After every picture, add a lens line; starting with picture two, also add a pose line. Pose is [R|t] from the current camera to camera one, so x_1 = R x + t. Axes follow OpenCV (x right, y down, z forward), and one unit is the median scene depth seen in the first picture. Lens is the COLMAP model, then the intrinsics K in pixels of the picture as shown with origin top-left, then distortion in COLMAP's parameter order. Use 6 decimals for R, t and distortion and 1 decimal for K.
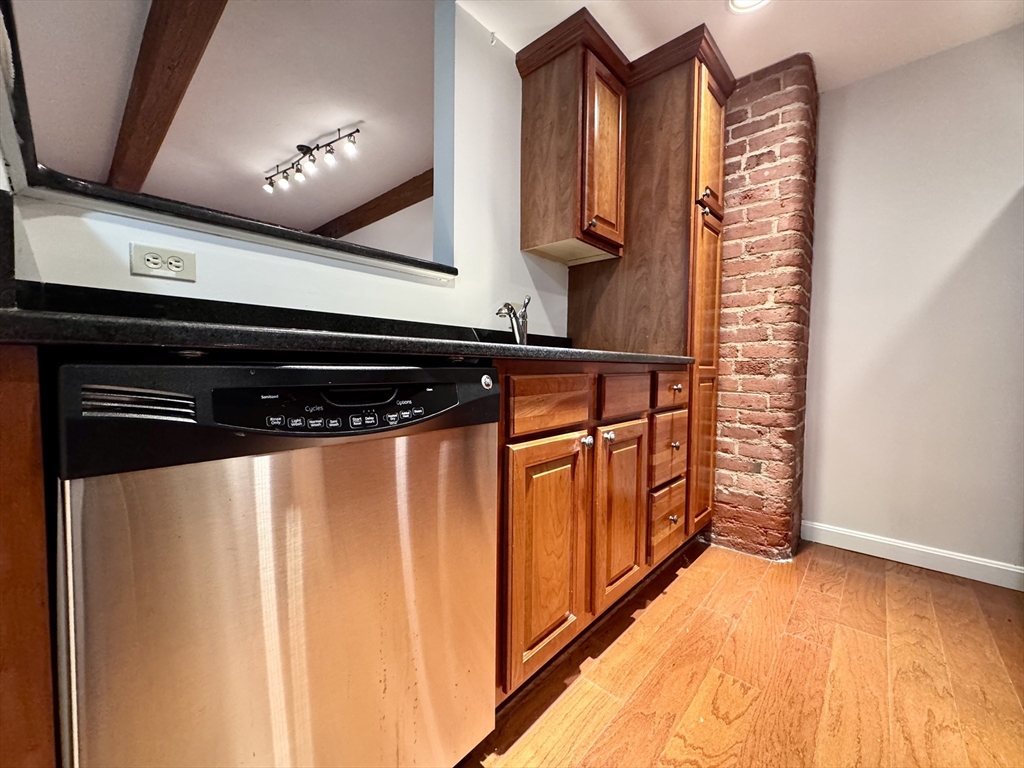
lens RADIAL K [[409.0, 0, 511.3], [0, 409.0, 382.7], [0, 0, 1]] dist [-0.001191, 0.000047]
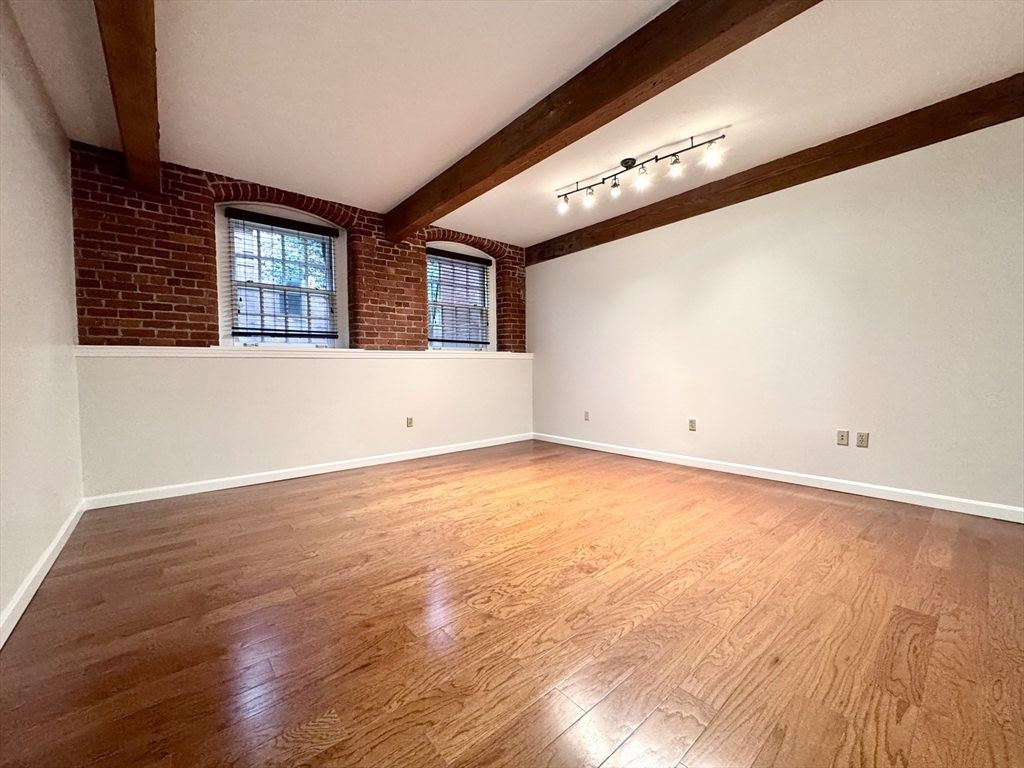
lens RADIAL K [[409.0, 0, 511.3], [0, 409.0, 382.7], [0, 0, 1]] dist [-0.001191, 0.000047]
pose [[0.991093, -0.019176, -0.131780, -1.347137], [0.018057, 0.999790, -0.009683, -0.105215], [0.131938, 0.007218, 0.991232, 0.039844]]
